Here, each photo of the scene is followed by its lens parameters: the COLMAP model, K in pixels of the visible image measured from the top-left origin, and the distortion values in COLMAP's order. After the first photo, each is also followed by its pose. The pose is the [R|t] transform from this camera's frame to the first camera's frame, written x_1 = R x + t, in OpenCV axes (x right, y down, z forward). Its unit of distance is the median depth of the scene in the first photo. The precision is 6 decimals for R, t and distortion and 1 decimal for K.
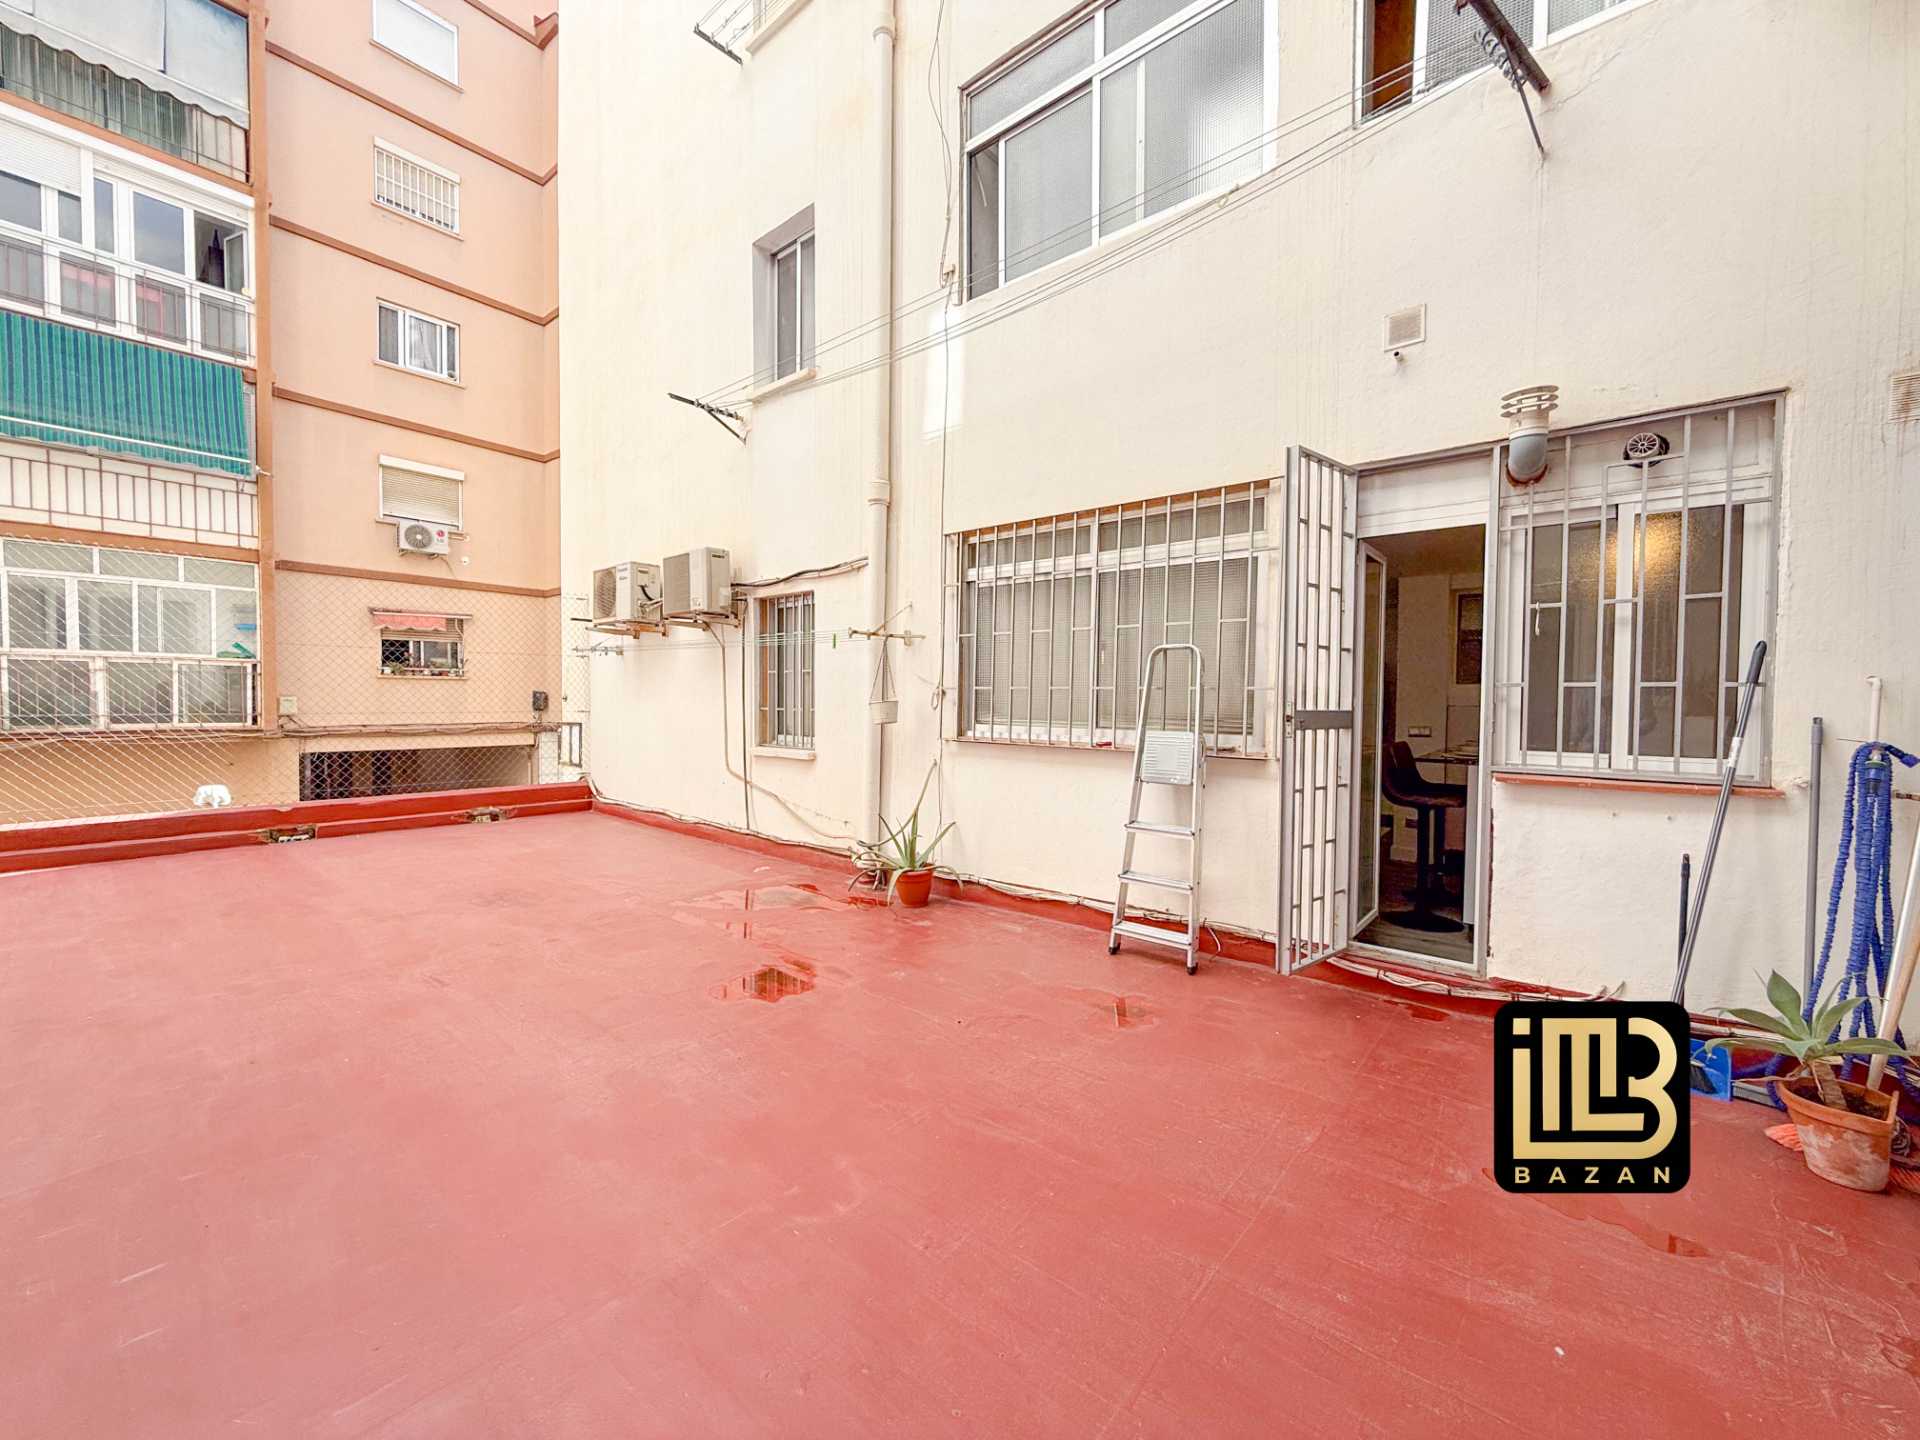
lens RADIAL K [[766.1, 0, 952.7], [0, 766.1, 727.0], [0, 0, 1]] dist [-0.000122, 0.000057]
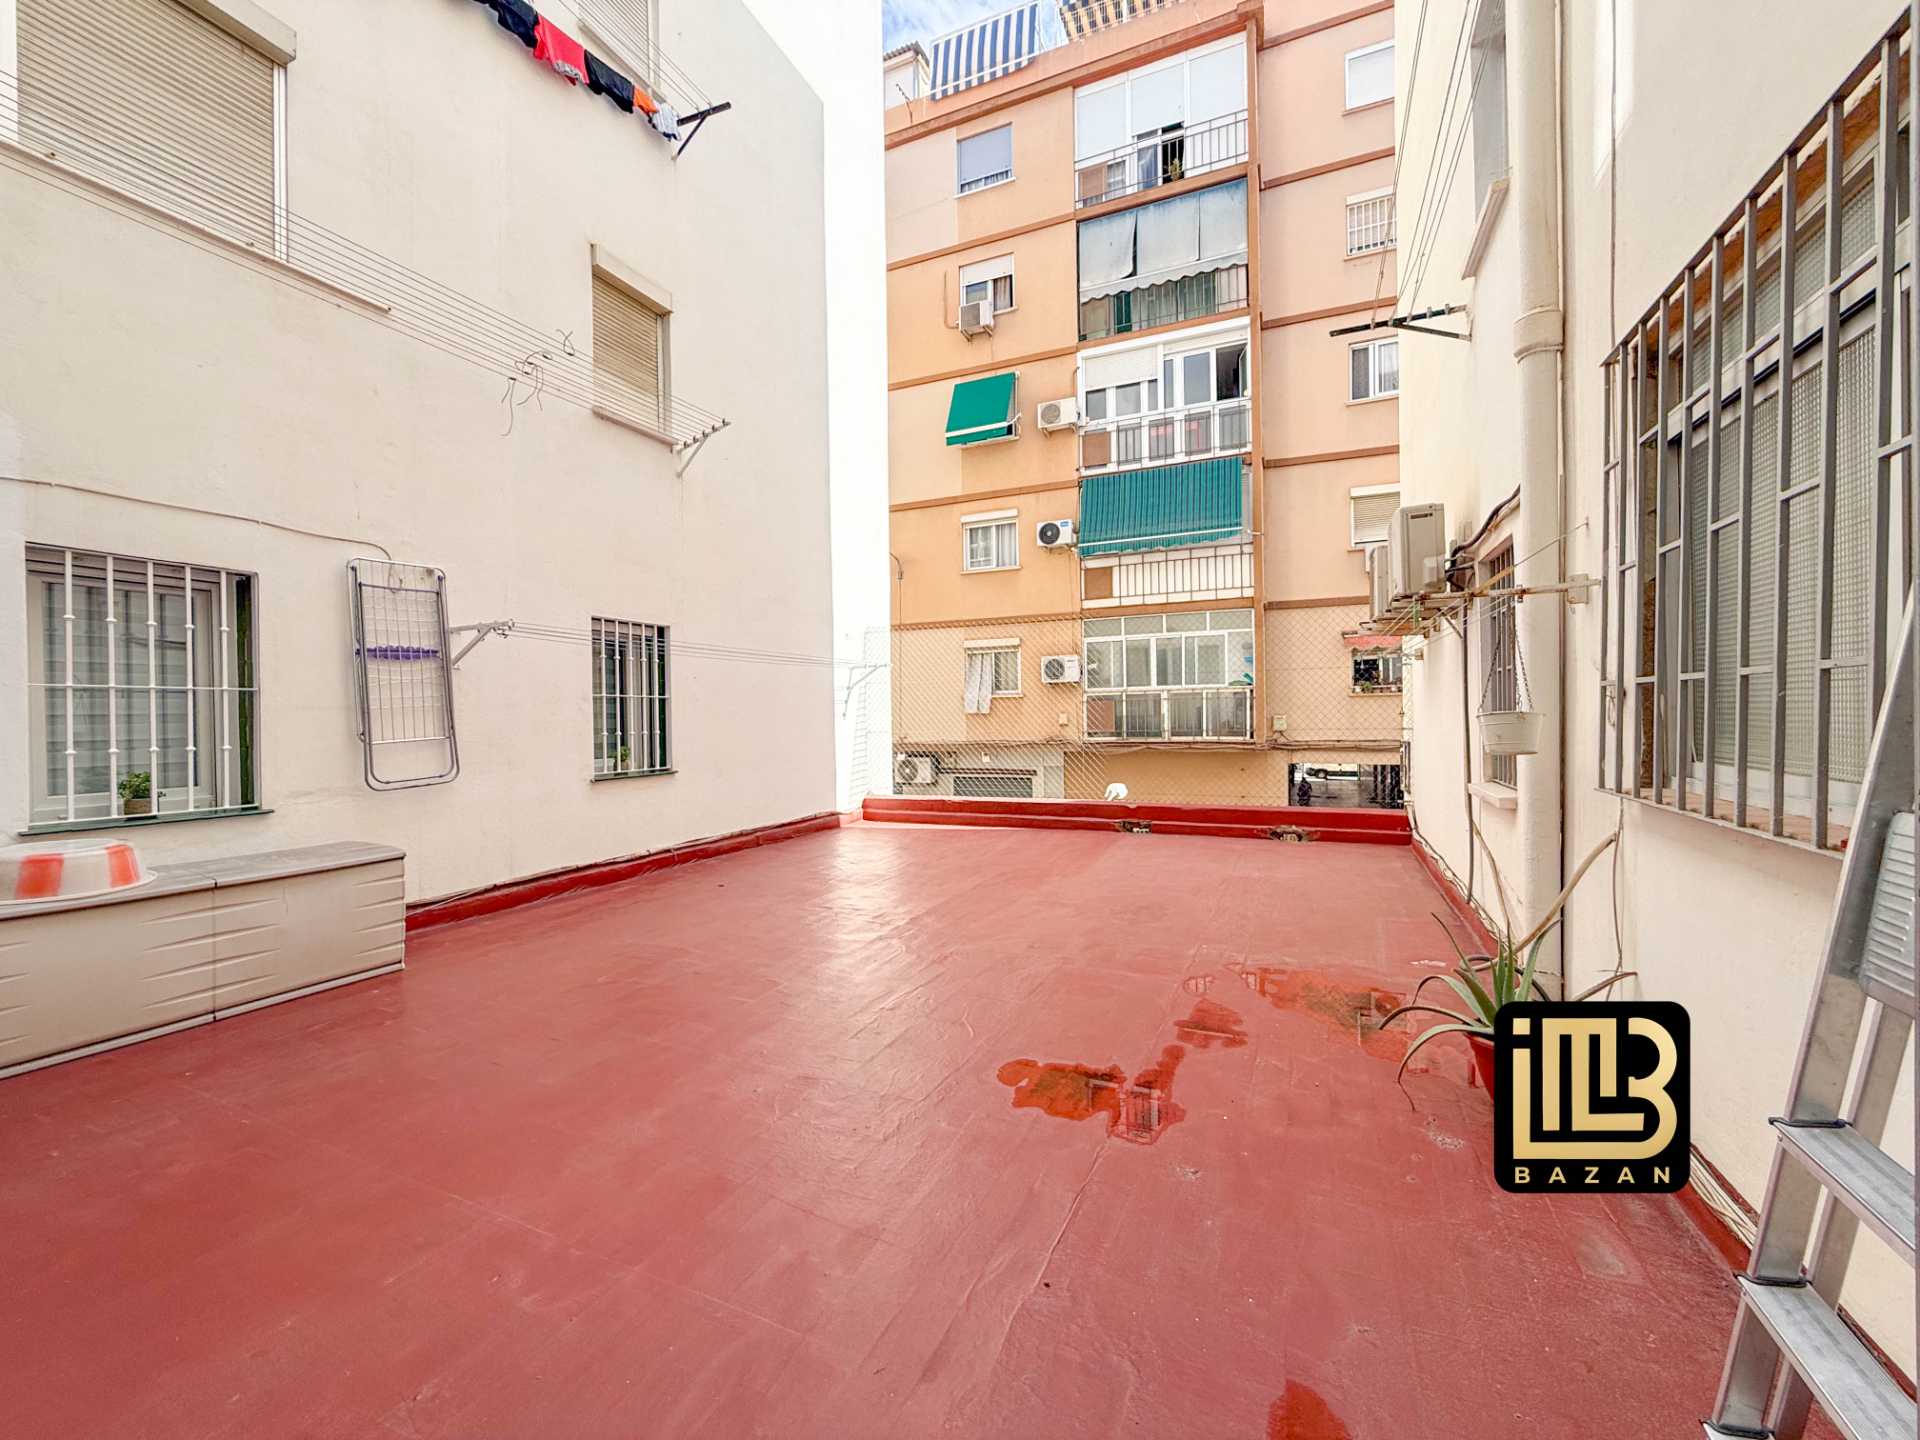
lens RADIAL K [[766.1, 0, 961.5], [0, 766.1, 724.7], [0, 0, 1]] dist [-0.000122, 0.000057]
pose [[0.286889, -0.003937, -0.957956, 0.144844], [-0.018347, 0.999786, -0.009603, -0.005517], [0.957788, 0.020330, 0.286755, 0.210071]]
